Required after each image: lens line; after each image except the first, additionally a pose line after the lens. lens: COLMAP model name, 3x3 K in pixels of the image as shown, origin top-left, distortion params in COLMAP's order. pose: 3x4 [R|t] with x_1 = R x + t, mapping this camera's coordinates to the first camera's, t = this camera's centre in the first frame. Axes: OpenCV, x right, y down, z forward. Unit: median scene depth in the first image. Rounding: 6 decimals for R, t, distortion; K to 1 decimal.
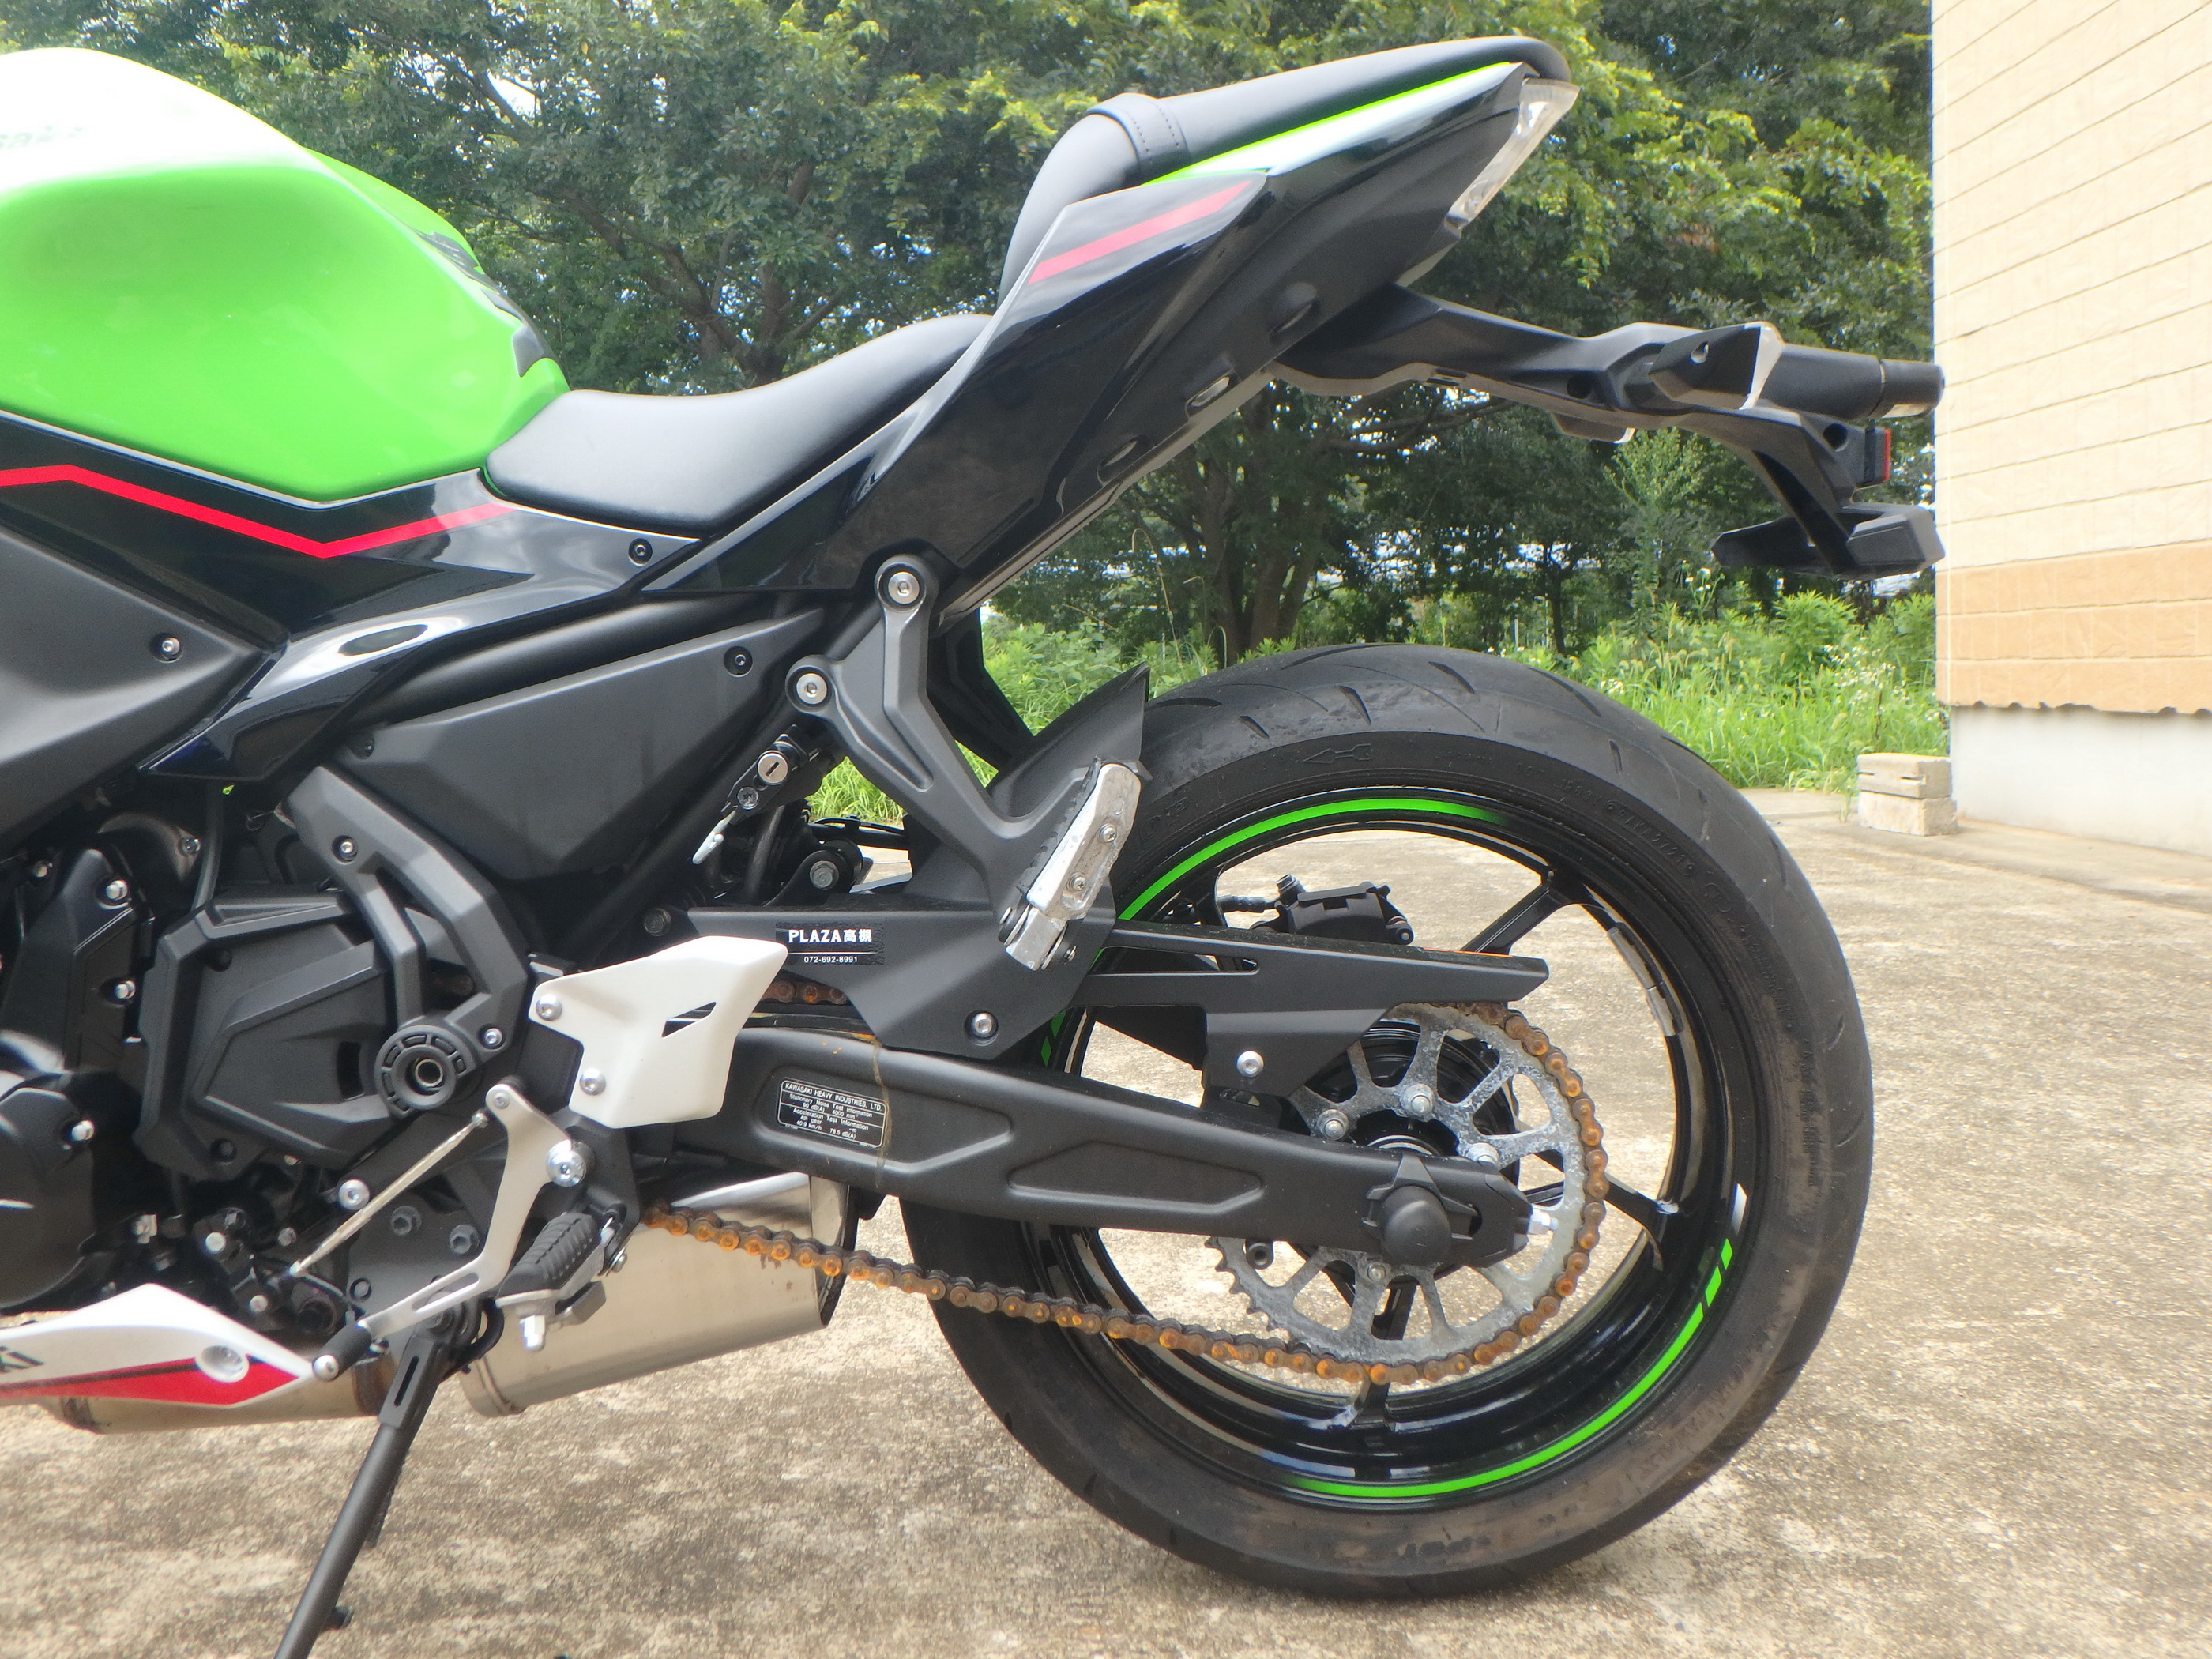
lens RADIAL K [[1784.6, 0, 1112.1], [0, 1784.6, 835.3], [0, 0, 1]] dist [-0.005116, -0.005854]
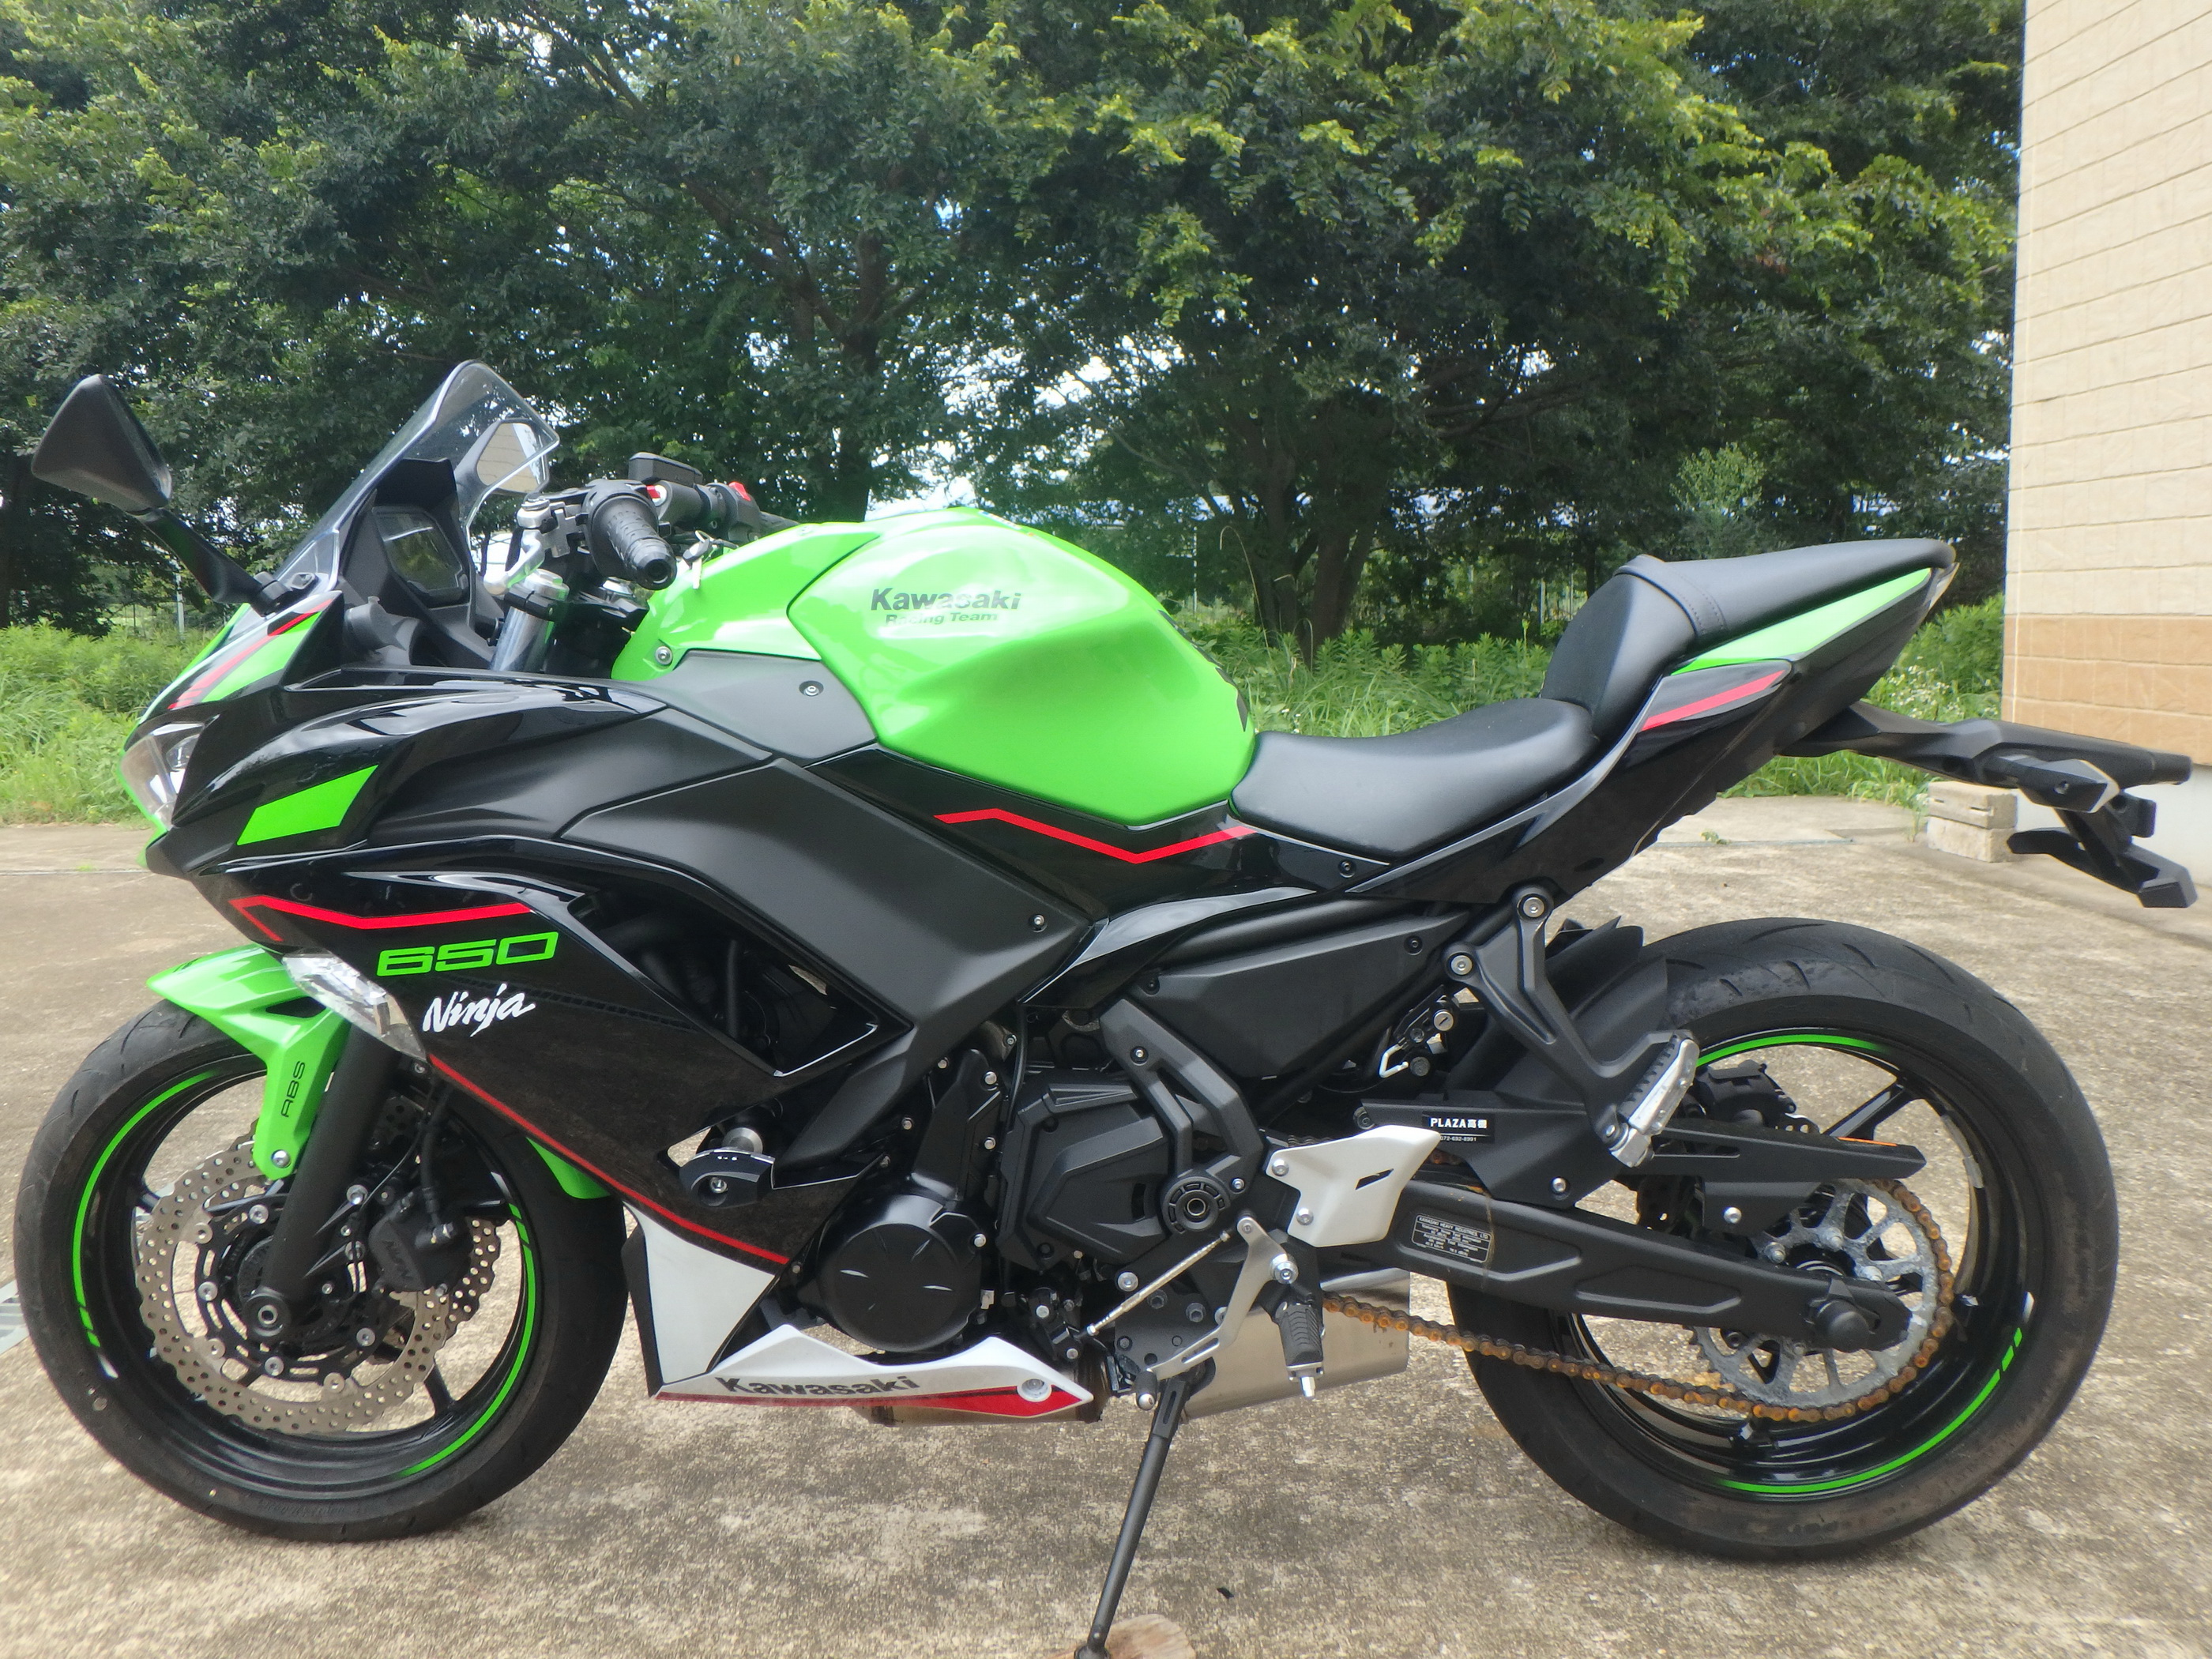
lens RADIAL K [[1781.6, 0, 1113.4], [0, 1781.6, 789.1], [0, 0, 1]] dist [-0.009581, -0.002072]
pose [[0.999526, 0.030763, -0.001093, -0.435335], [-0.030745, 0.999436, 0.013527, -0.226213], [0.001508, -0.013487, 0.999908, -0.481158]]
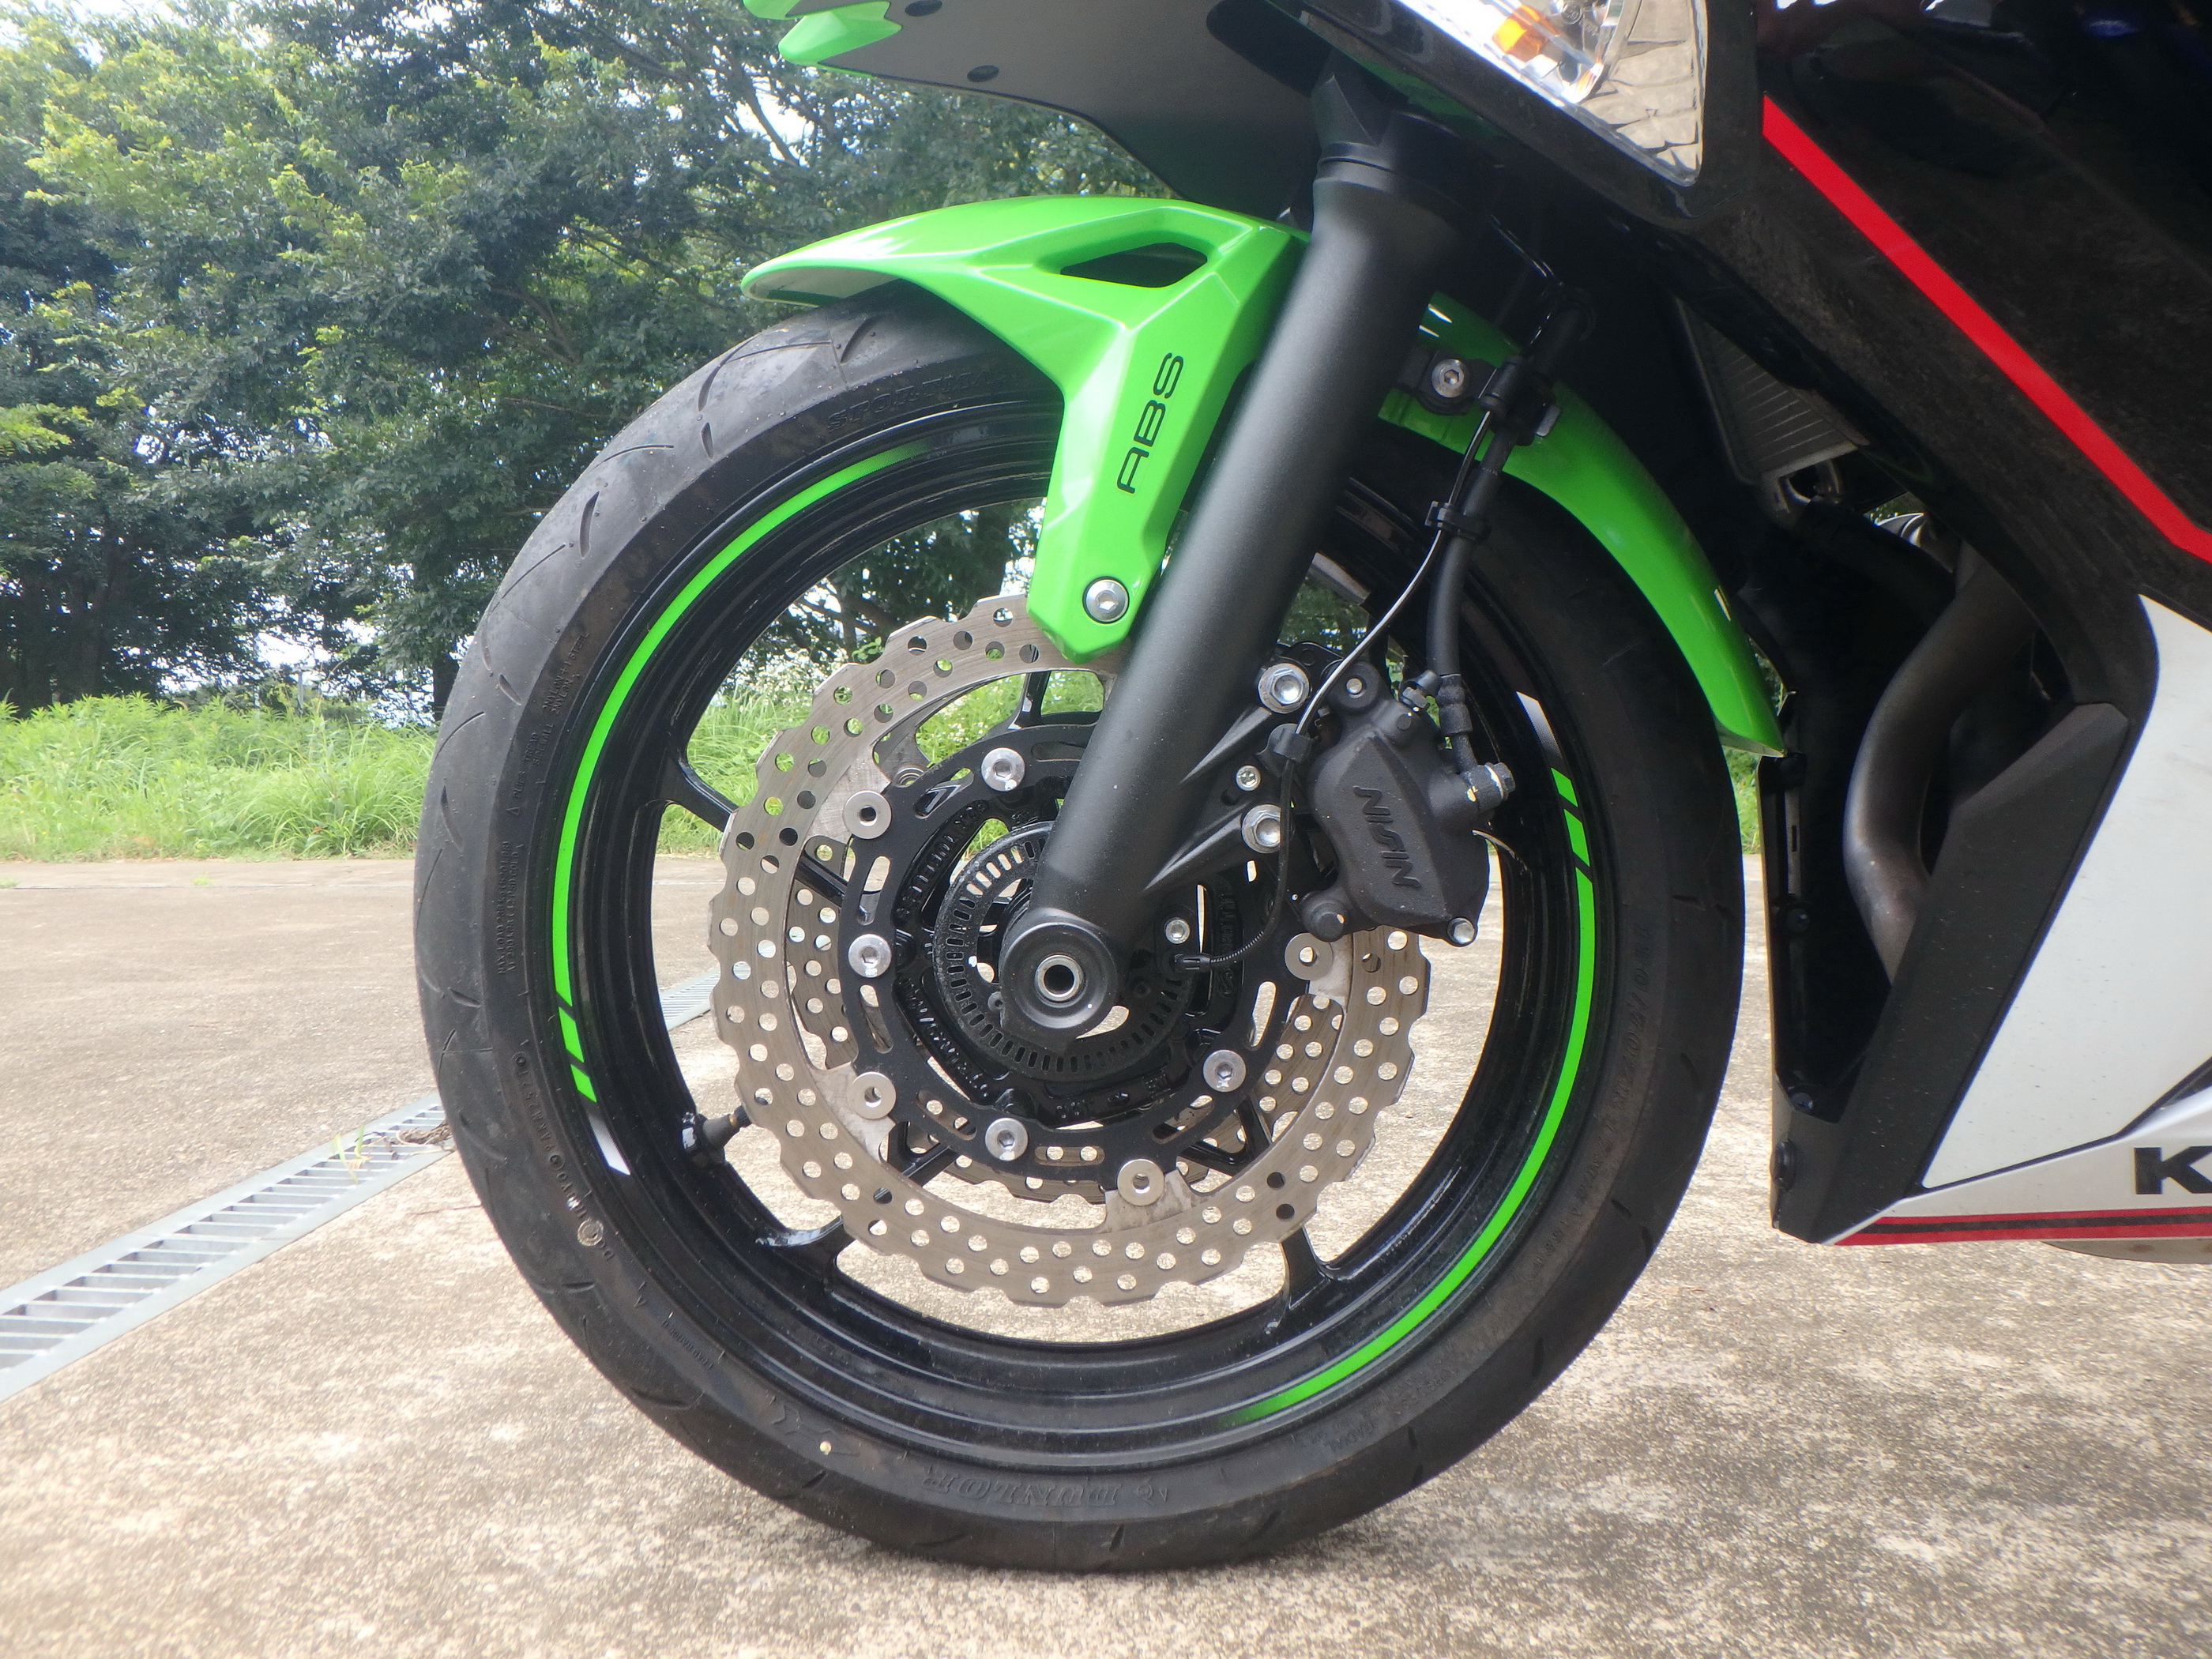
lens RADIAL K [[1782.7, 0, 1101.2], [0, 1782.7, 806.9], [0, 0, 1]] dist [-0.014697, -0.008490]
pose [[0.998622, 0.040418, -0.033486, -1.101074], [-0.042630, 0.996759, -0.068215, 0.240318], [0.030620, 0.069548, 0.997109, 0.380486]]
